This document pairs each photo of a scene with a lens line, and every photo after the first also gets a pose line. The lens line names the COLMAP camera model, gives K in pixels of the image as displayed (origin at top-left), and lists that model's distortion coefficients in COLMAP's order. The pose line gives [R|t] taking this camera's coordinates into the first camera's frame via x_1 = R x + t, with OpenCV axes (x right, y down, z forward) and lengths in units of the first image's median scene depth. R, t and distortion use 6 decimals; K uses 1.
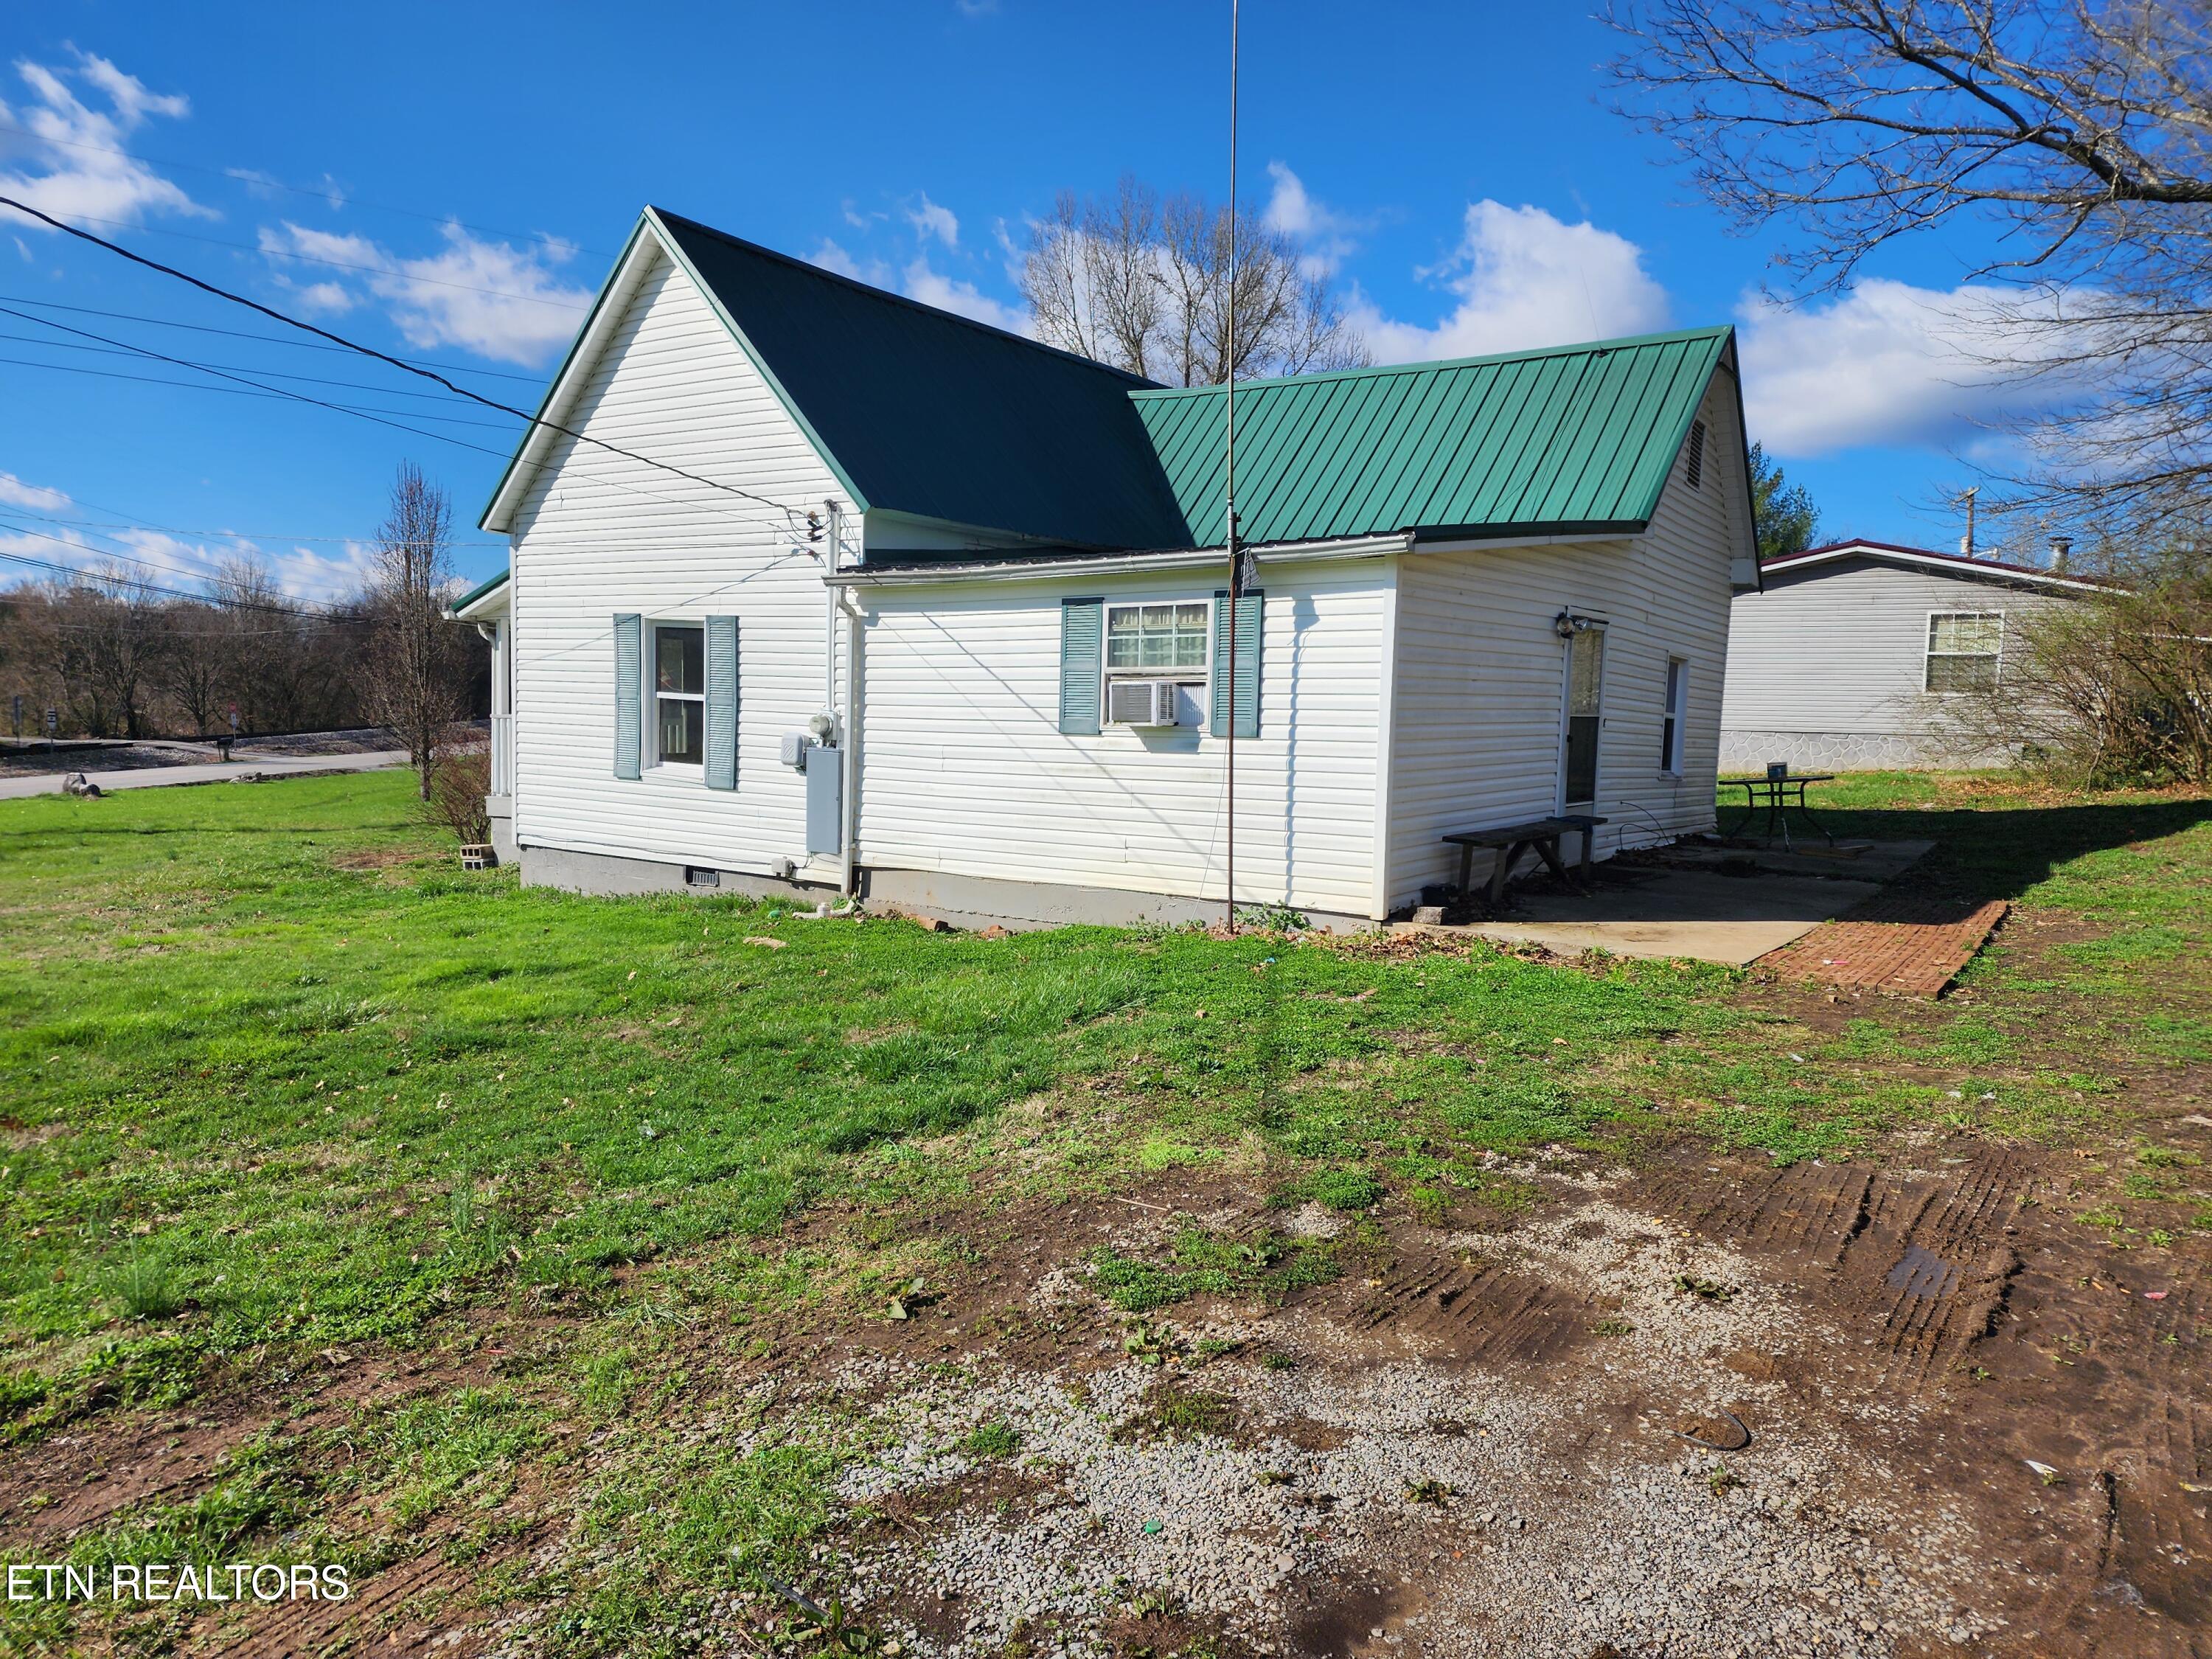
lens RADIAL K [[1474.1, 0, 1082.7], [0, 1474.1, 775.6], [0, 0, 1]] dist [0.069822, -0.059563]
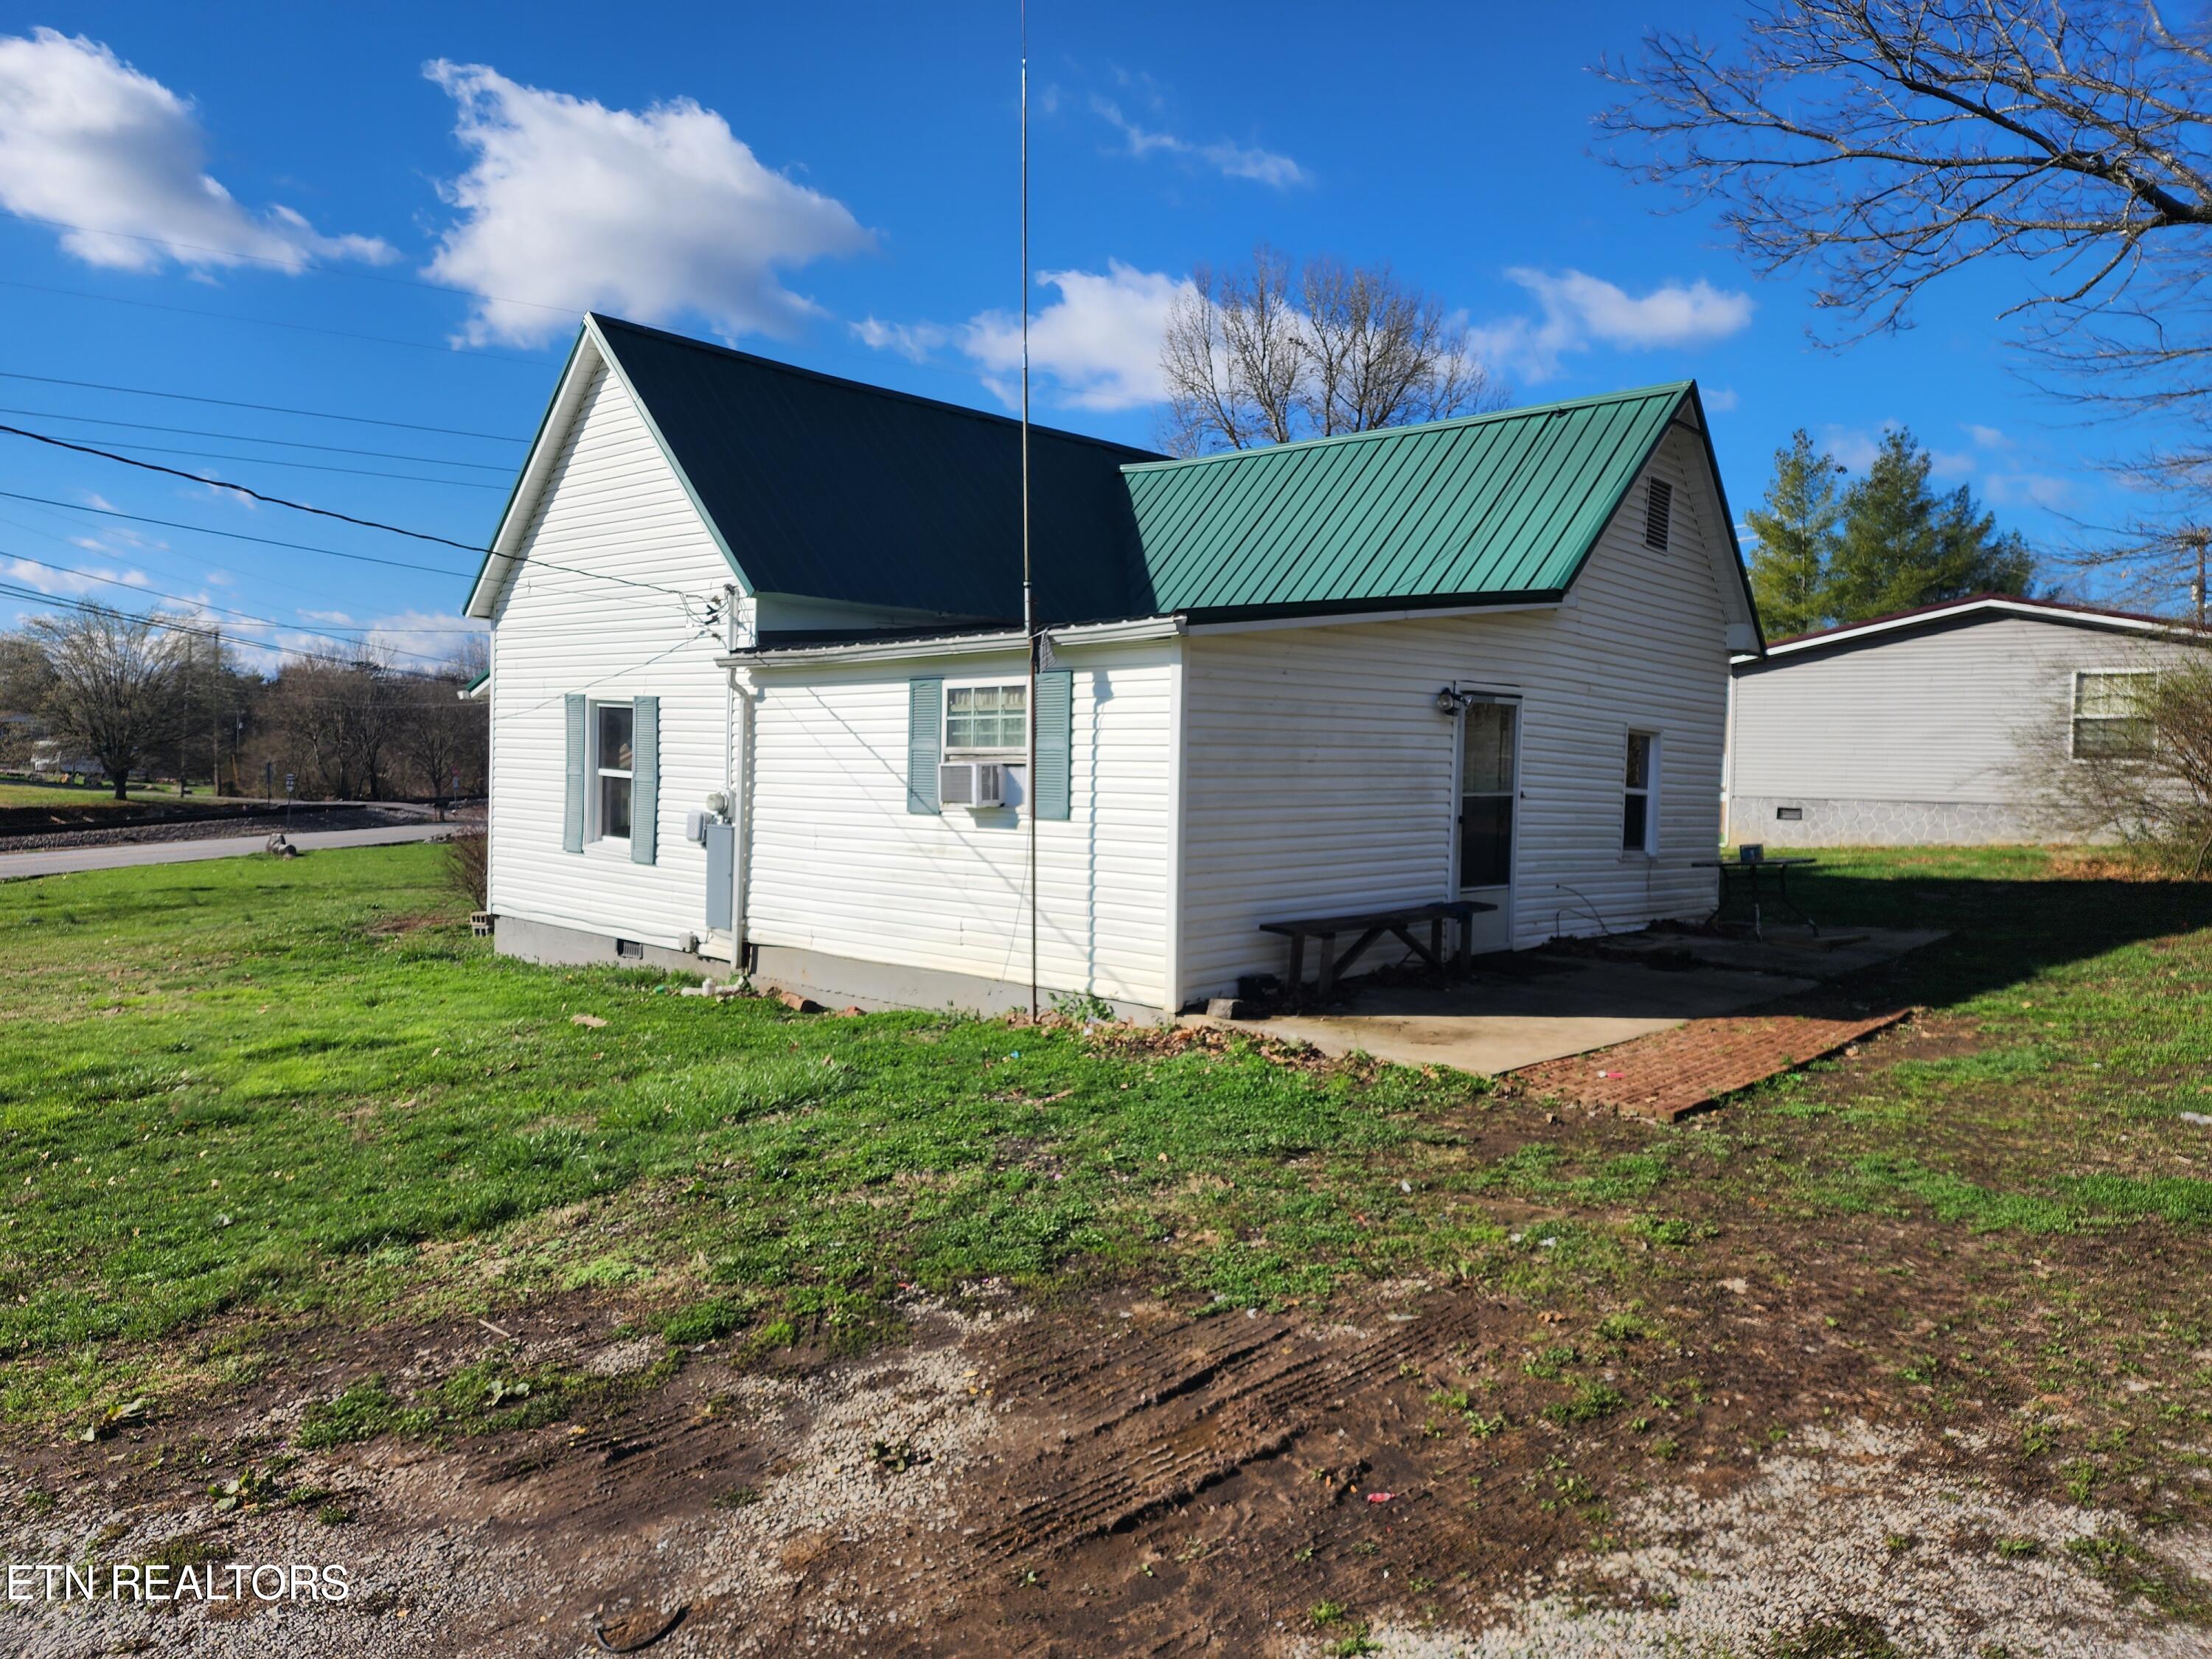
lens RADIAL K [[1474.1, 0, 1061.7], [0, 1474.1, 749.5], [0, 0, 1]] dist [0.069822, -0.059563]
pose [[0.988126, -0.003245, -0.153611, 0.222981], [-0.005589, 0.998356, -0.057044, -0.014339], [0.153544, 0.057226, 0.986483, 0.026051]]
